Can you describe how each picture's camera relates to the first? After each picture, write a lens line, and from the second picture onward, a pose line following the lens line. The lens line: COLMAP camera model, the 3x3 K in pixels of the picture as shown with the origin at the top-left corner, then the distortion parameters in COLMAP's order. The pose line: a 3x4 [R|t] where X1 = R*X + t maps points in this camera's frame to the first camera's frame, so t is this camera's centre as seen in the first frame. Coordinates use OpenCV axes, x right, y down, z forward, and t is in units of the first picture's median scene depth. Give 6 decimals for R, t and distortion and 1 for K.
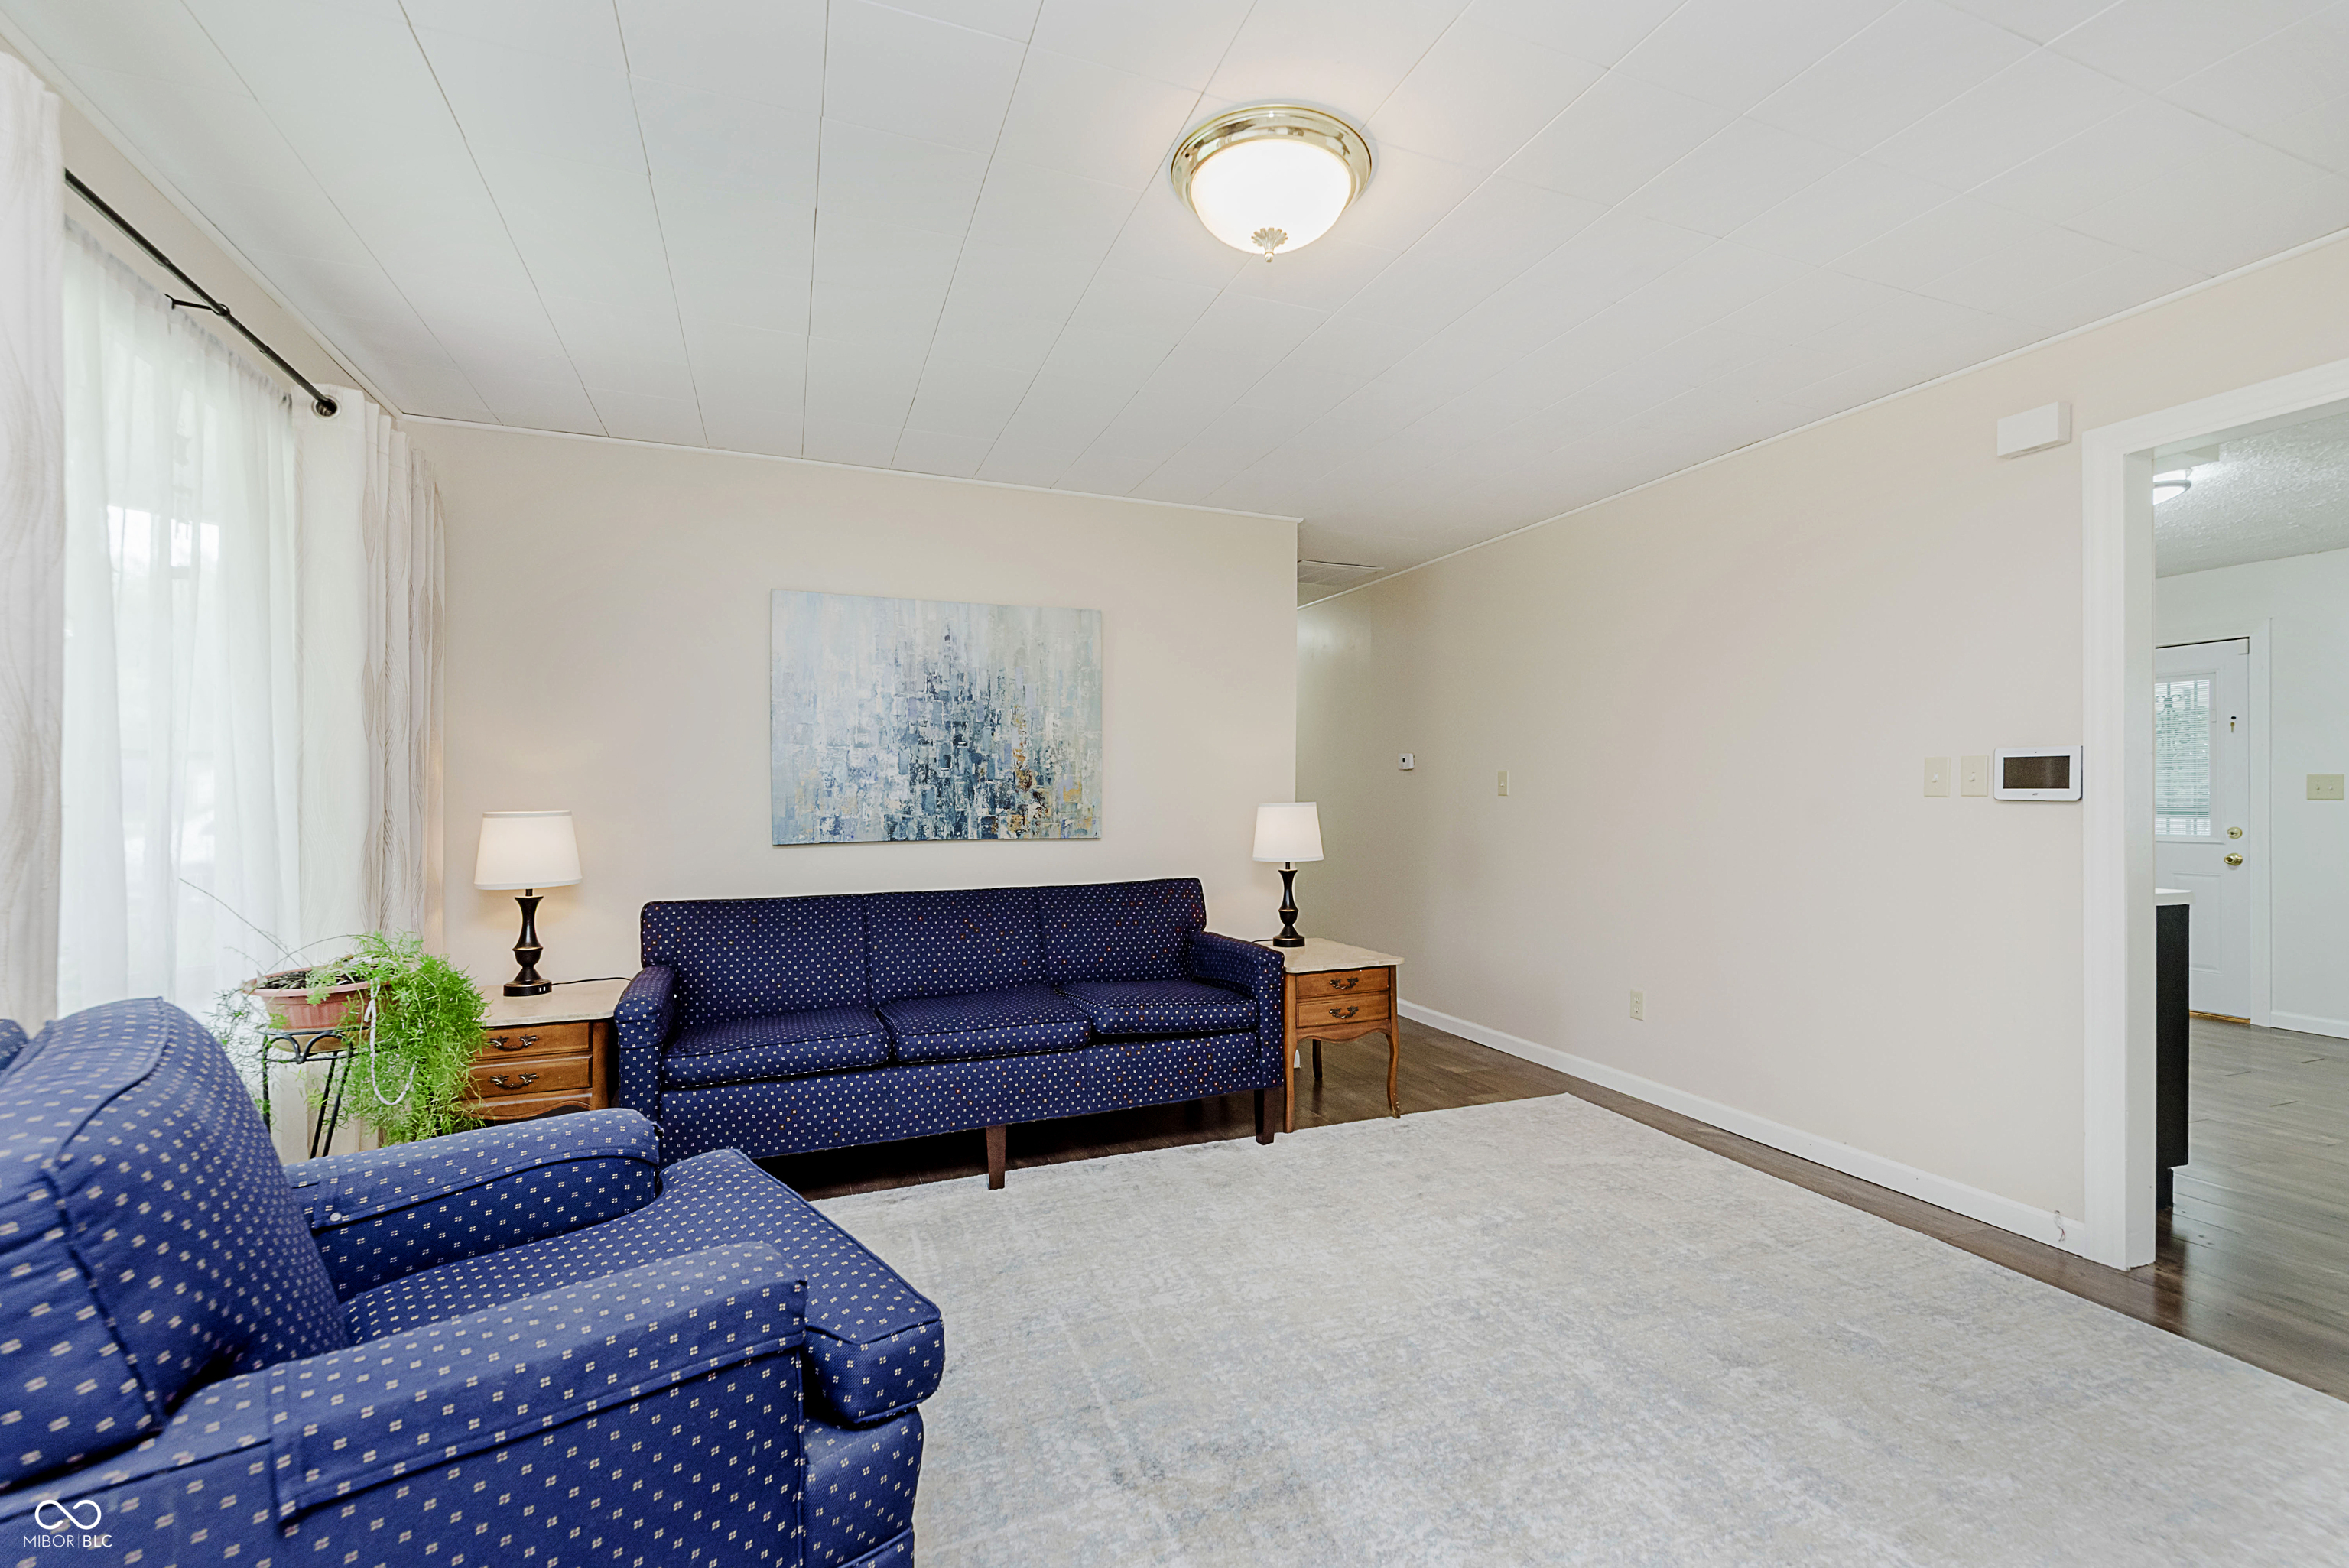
lens RADIAL K [[1016.4, 0, 1219.7], [0, 1016.4, 809.5], [0, 0, 1]] dist [-0.002248, -0.000021]
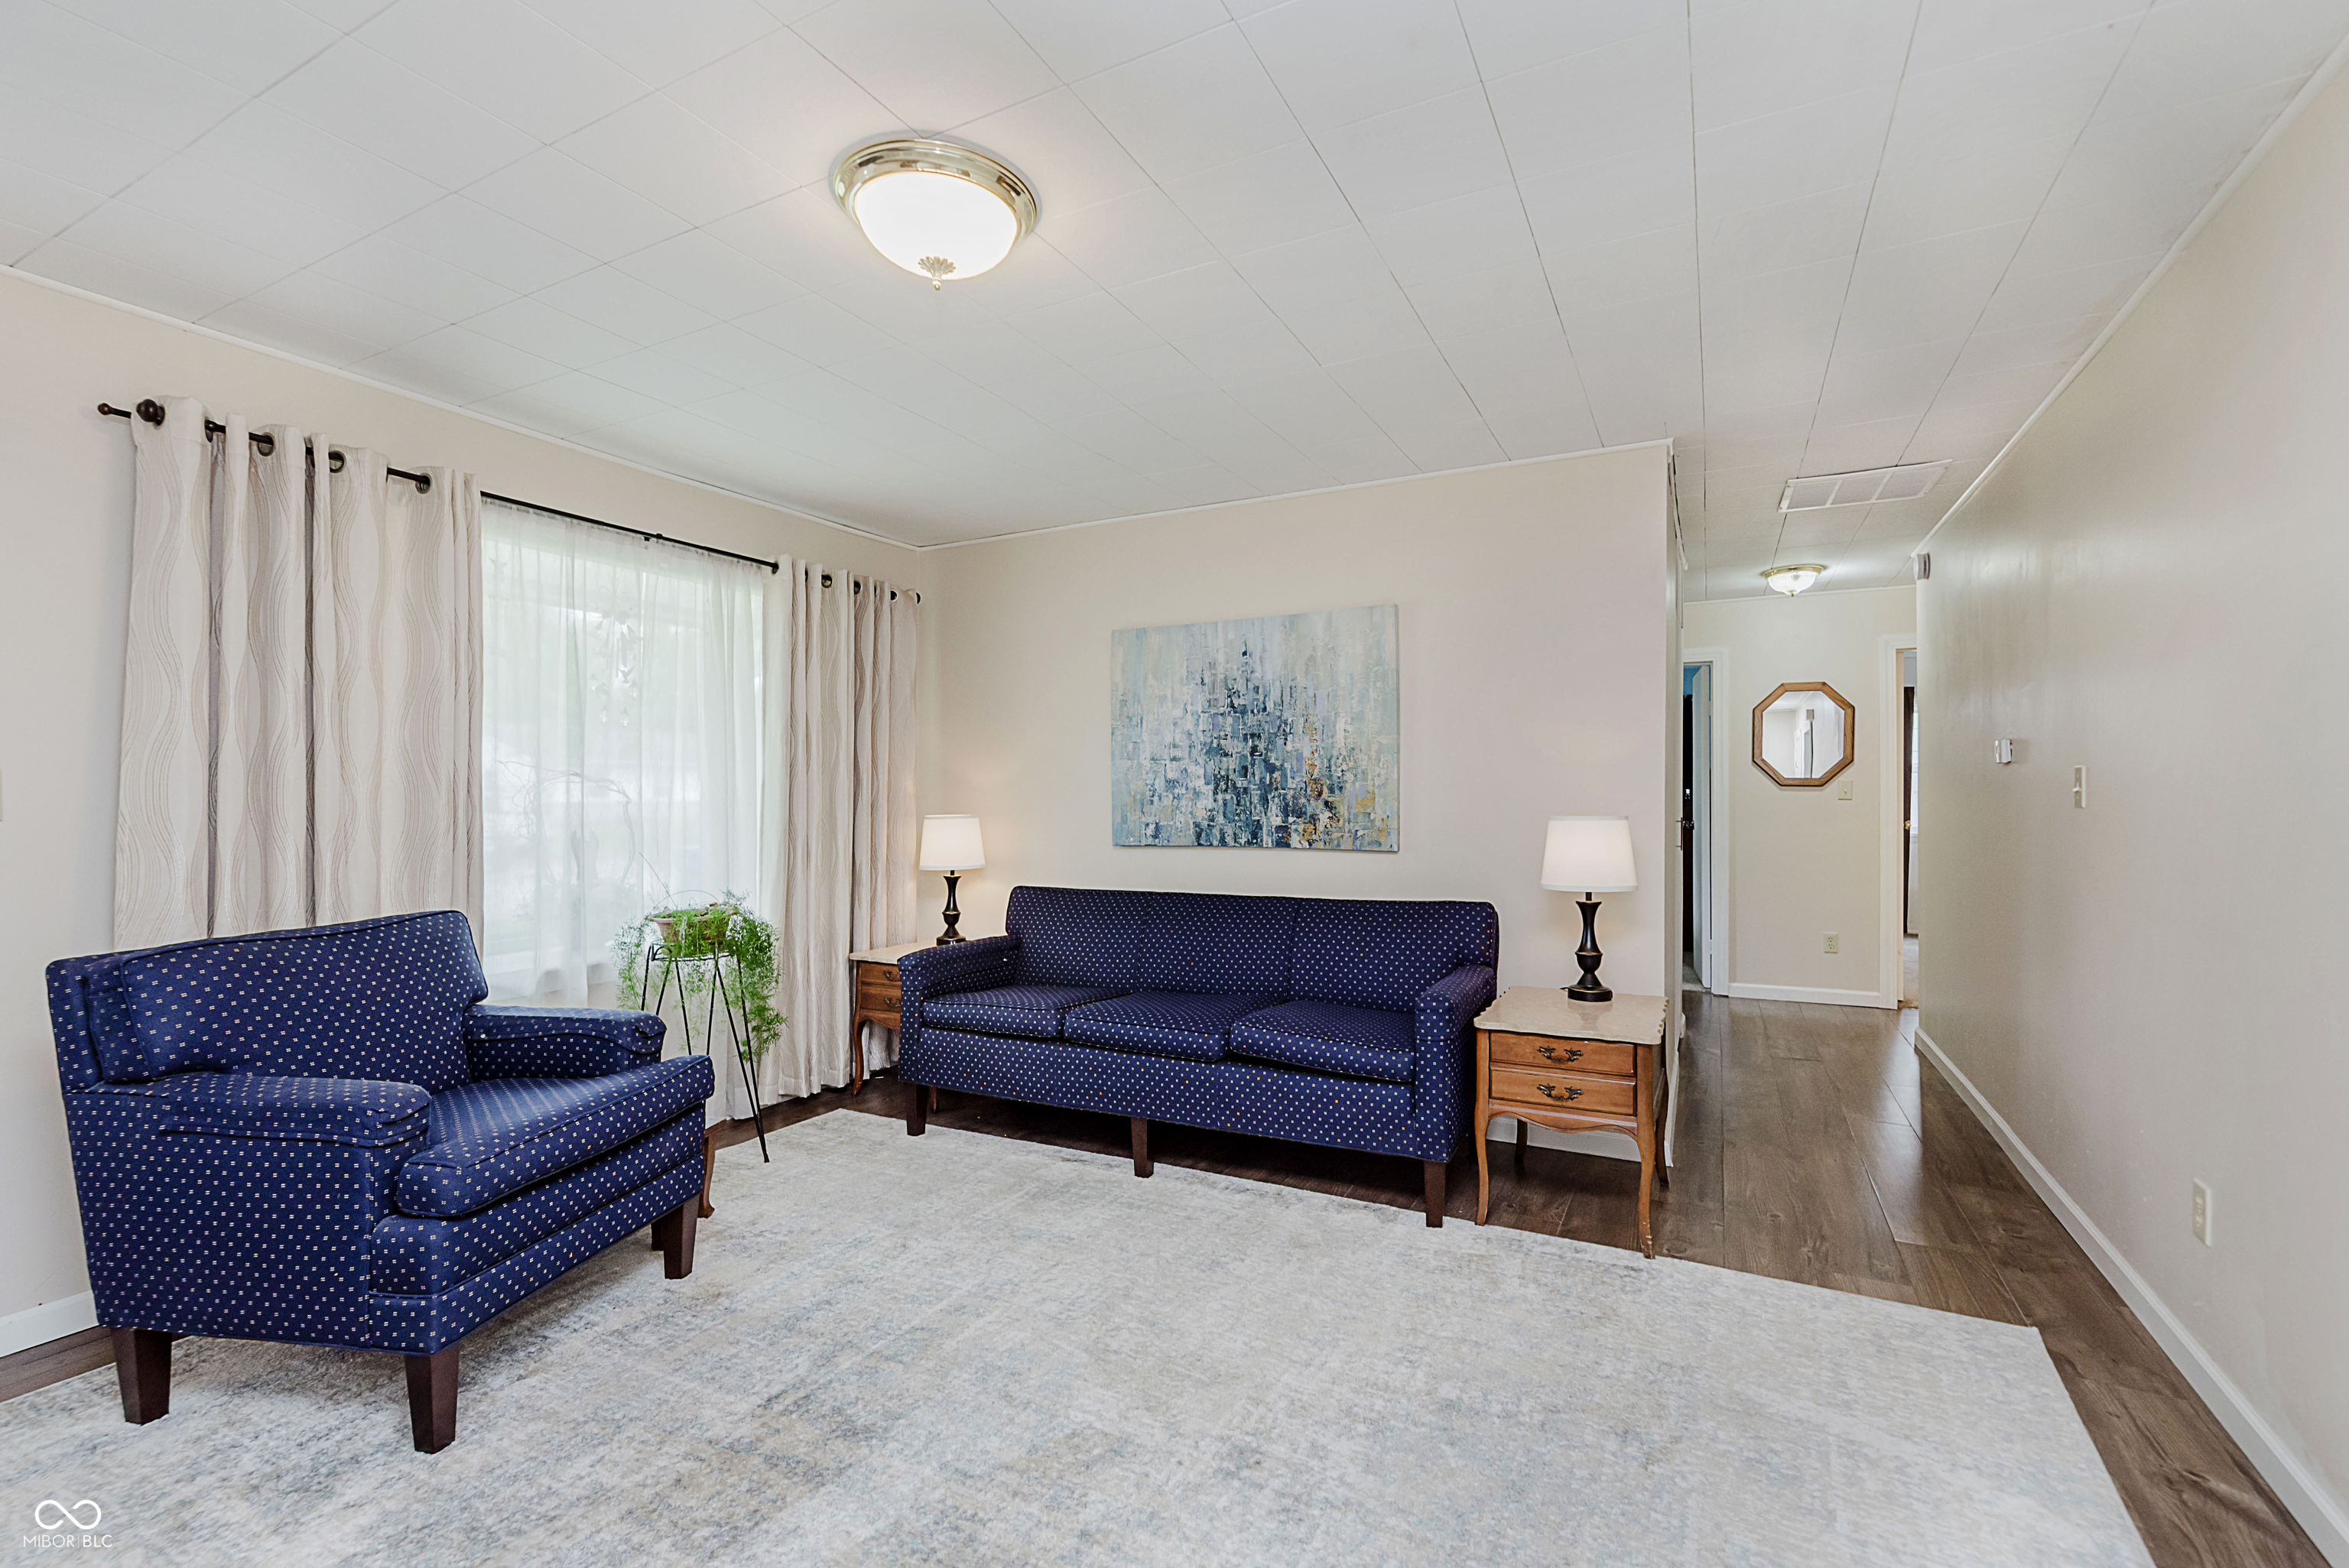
lens RADIAL K [[1033.3, 0, 1177.0], [0, 1033.3, 802.2], [0, 0, 1]] dist [0.001205, 0.000103]
pose [[0.644919, 0.005497, -0.764231, 0.501802], [-0.008504, 0.999964, 0.000016, -0.015431], [0.764203, 0.006489, 0.644943, 0.262145]]
